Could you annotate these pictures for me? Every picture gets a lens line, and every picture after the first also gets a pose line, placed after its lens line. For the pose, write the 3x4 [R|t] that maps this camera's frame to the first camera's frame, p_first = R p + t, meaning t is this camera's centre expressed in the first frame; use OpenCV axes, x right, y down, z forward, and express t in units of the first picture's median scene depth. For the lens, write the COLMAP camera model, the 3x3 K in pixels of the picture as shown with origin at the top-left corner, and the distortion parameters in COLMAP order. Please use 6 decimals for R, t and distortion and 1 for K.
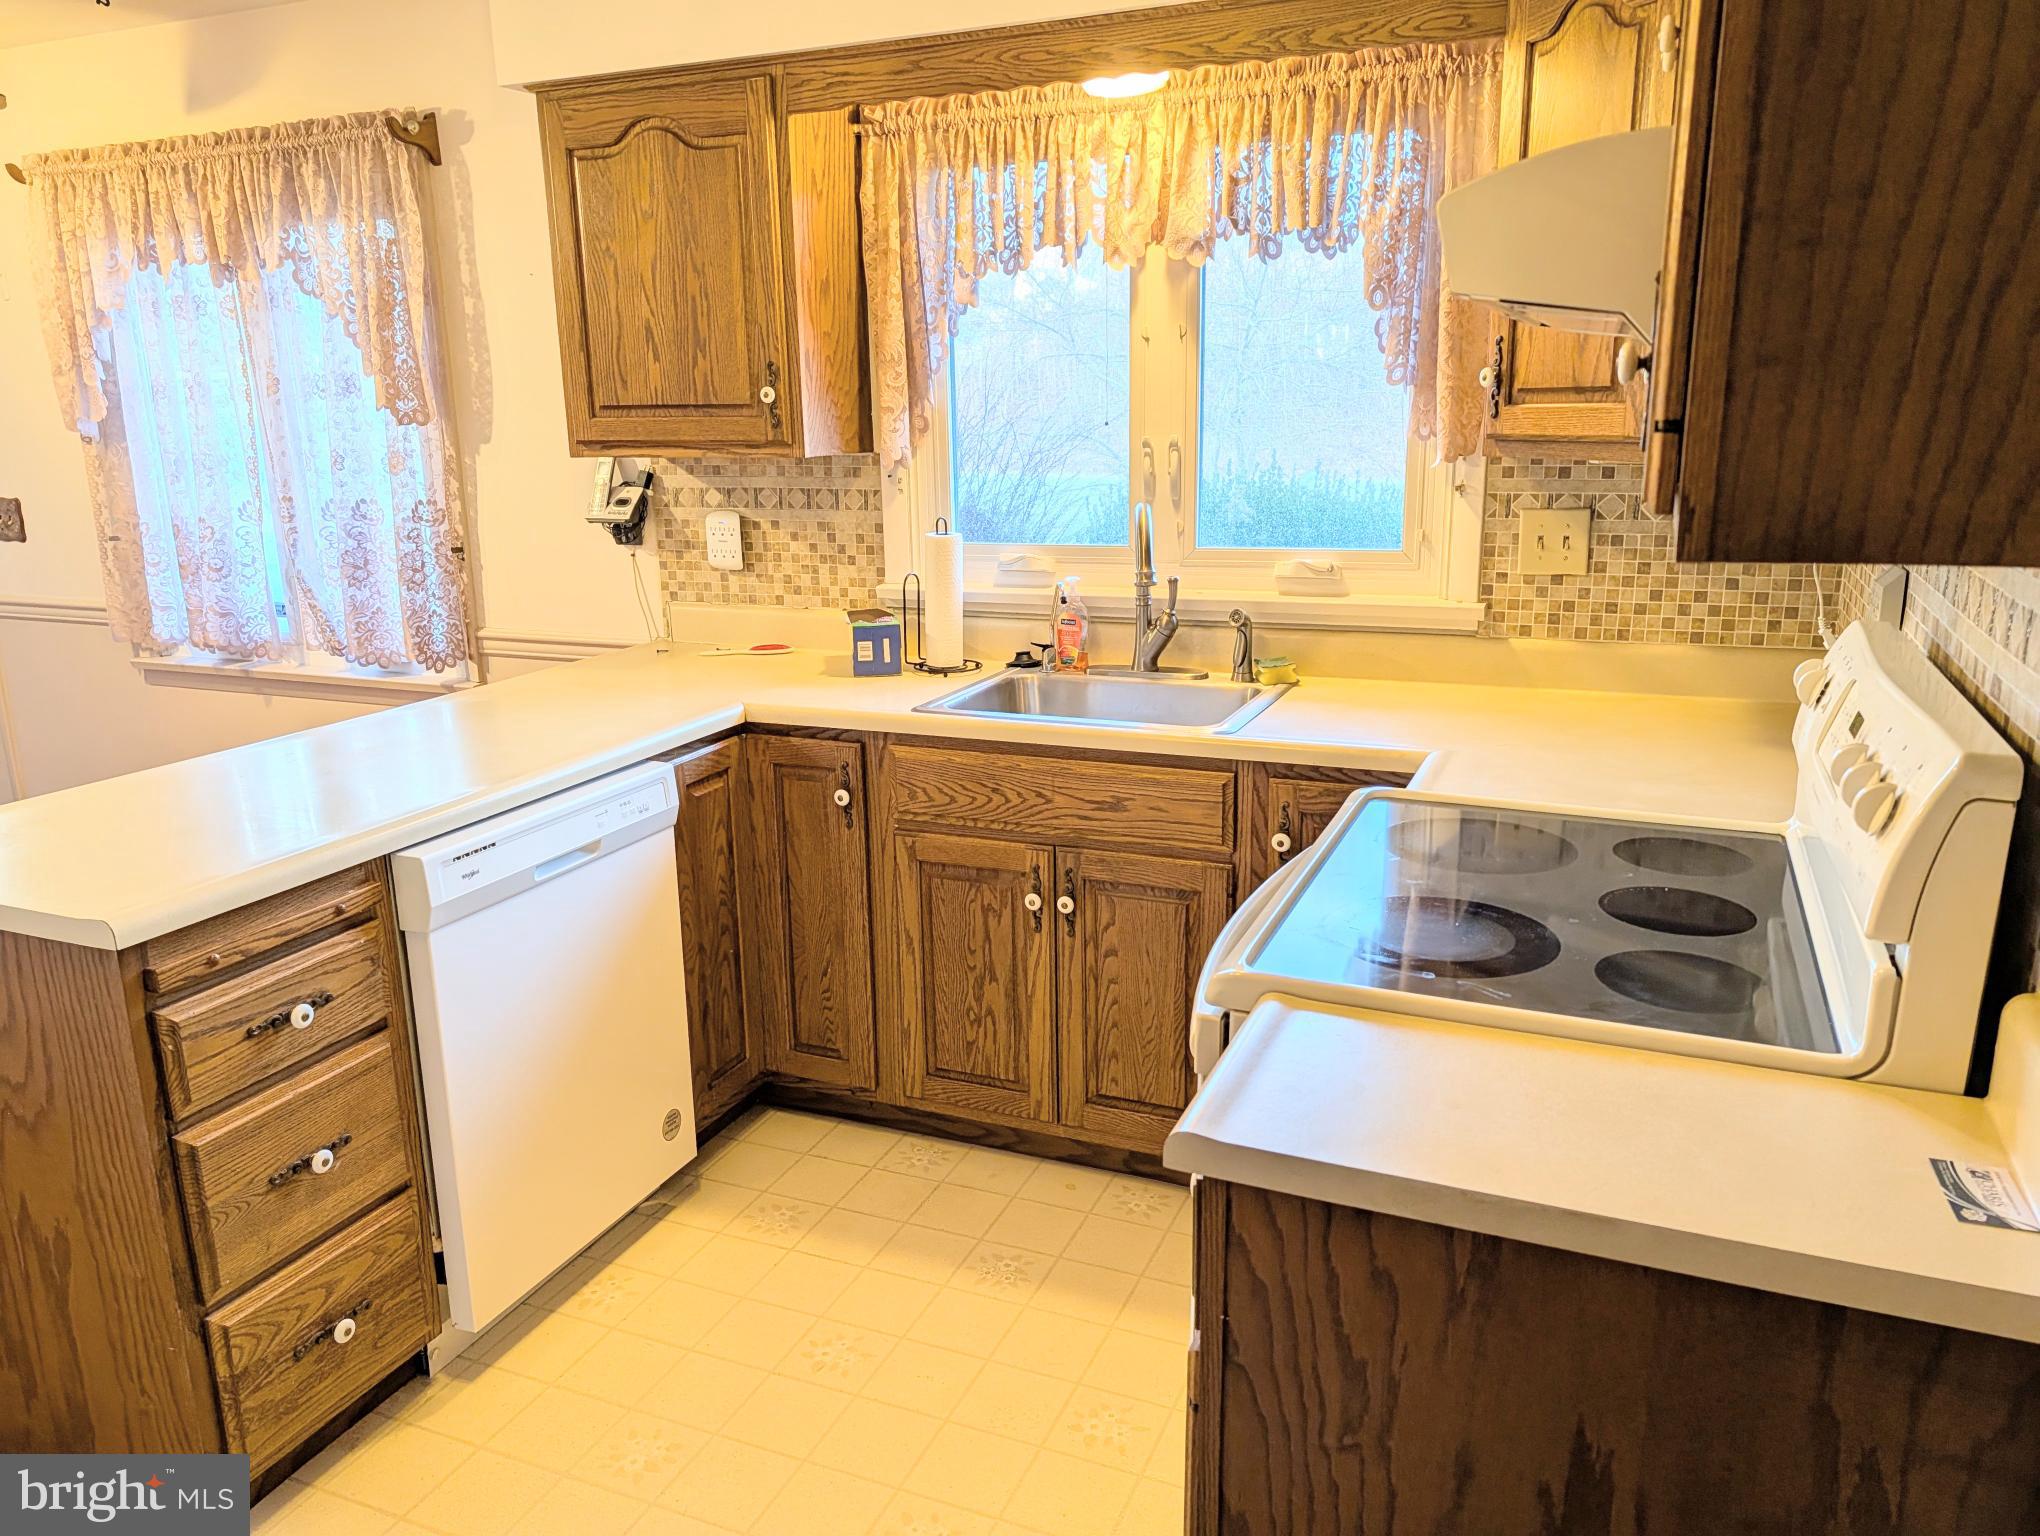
lens RADIAL K [[1466.7, 0, 1018.3], [0, 1466.7, 761.3], [0, 0, 1]] dist [0.012346, -0.006411]
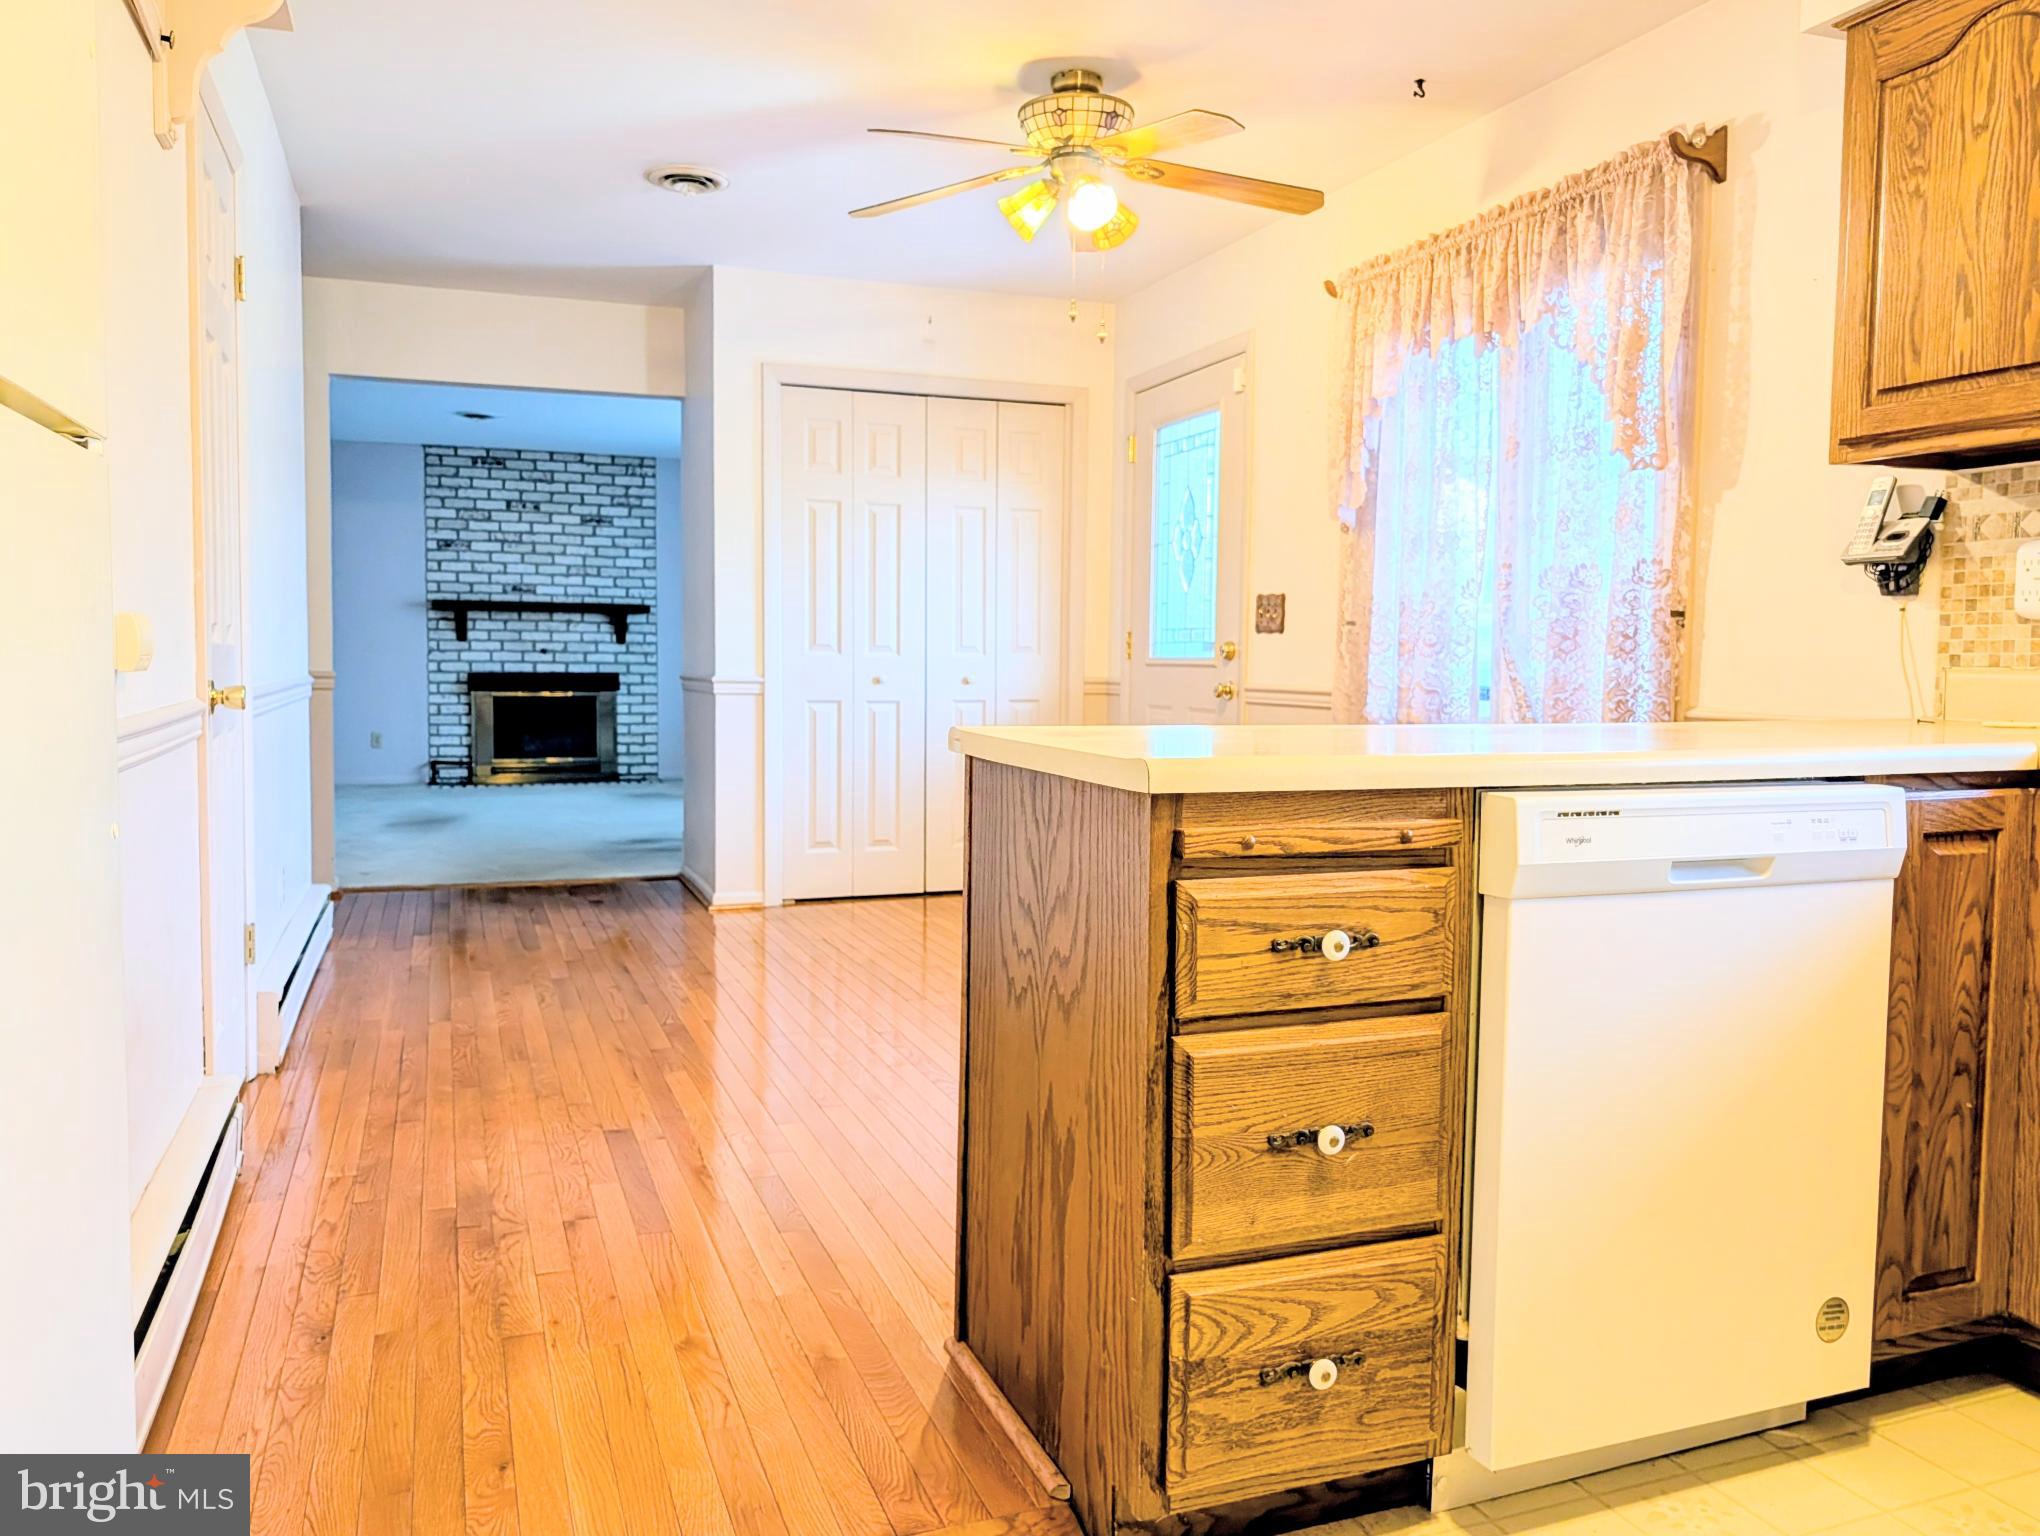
lens RADIAL K [[1546.6, 0, 1024.9], [0, 1546.6, 735.3], [0, 0, 1]] dist [0.005572, 0.005116]
pose [[0.701249, 0.070130, -0.709459, -0.005449], [-0.194838, 0.976117, -0.096095, 0.093004], [0.685776, 0.205616, 0.698164, 0.139396]]
